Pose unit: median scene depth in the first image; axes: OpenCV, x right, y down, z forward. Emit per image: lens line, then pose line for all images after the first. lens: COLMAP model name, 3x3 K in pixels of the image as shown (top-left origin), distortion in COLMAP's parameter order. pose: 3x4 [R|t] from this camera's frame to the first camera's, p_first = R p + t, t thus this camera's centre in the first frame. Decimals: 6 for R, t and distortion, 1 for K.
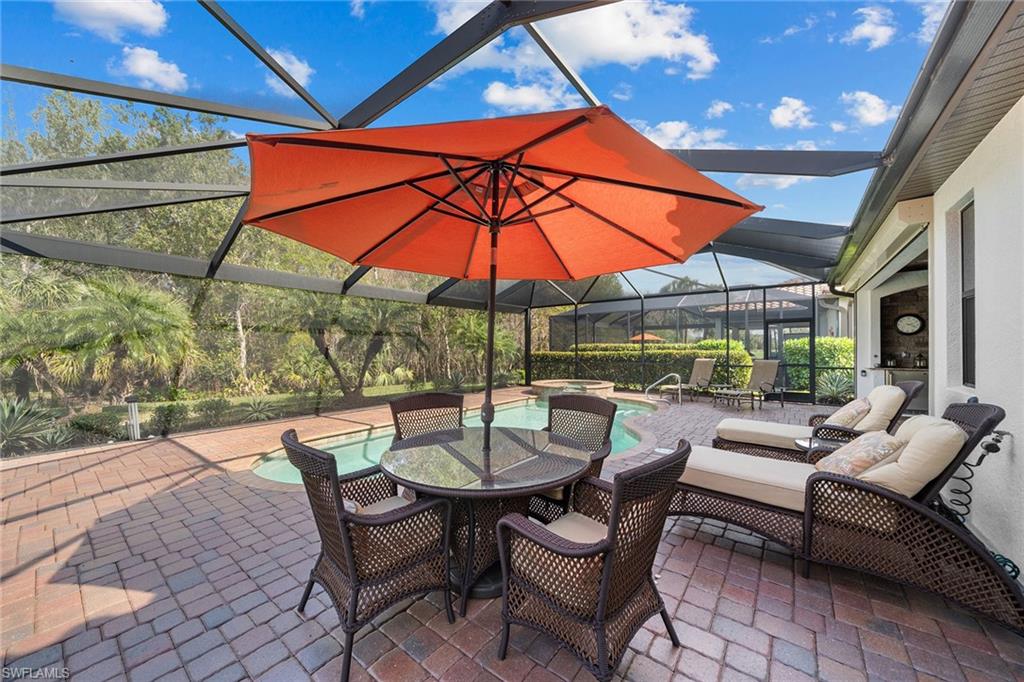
lens RADIAL K [[367.0, 0, 510.8], [0, 367.0, 348.0], [0, 0, 1]] dist [-0.002720, 0.000033]
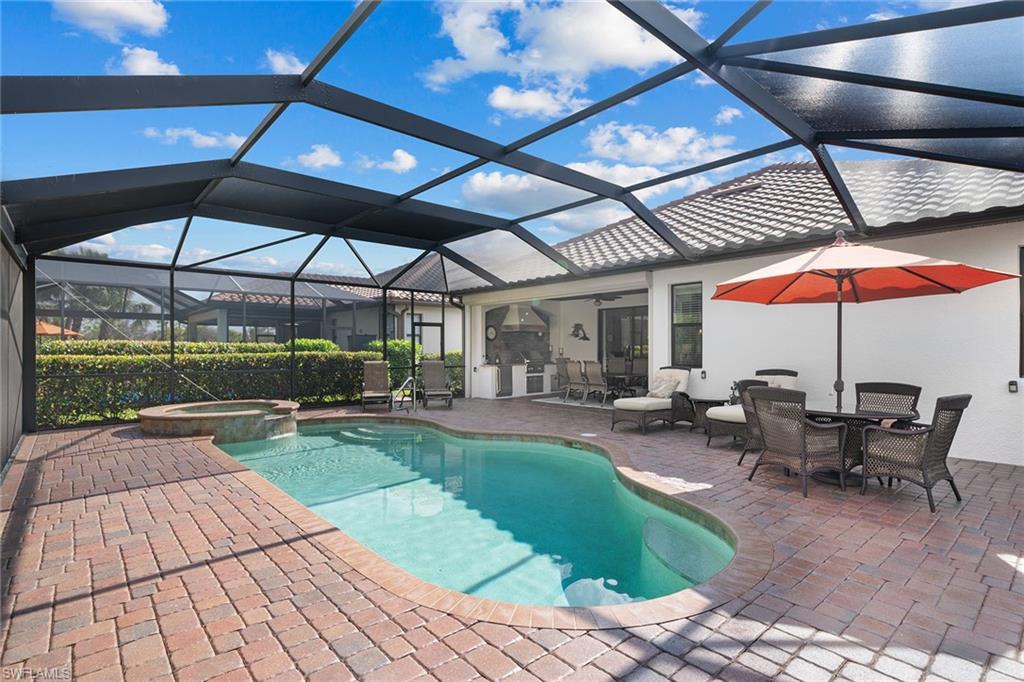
lens RADIAL K [[497.6, 0, 512.8], [0, 497.6, 346.0], [0, 0, 1]] dist [-0.001253, 0.000057]
pose [[0.182391, 0.011619, 0.983157, -0.669290], [-0.005096, 0.999928, -0.010871, 0.004208], [-0.983213, -0.003028, 0.182437, 0.518373]]
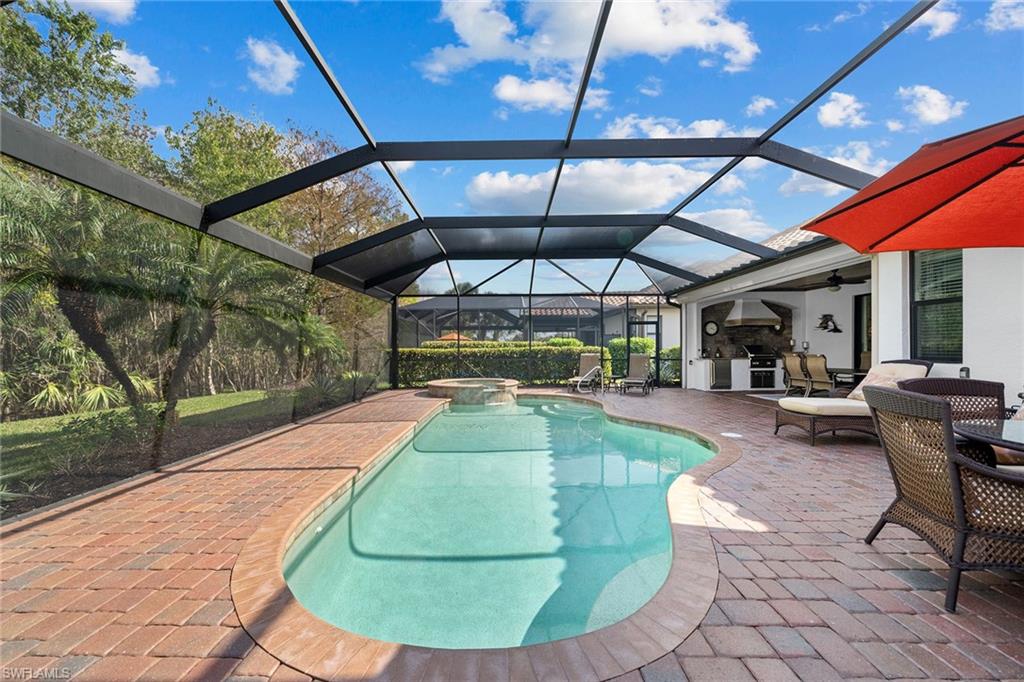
lens RADIAL K [[367.0, 0, 503.6], [0, 367.0, 350.1], [0, 0, 1]] dist [-0.002720, 0.000033]
pose [[0.795488, 0.000147, 0.605969, -0.406717], [-0.002016, 0.999995, 0.002404, 0.018056], [-0.605966, -0.003134, 0.795485, 0.306383]]
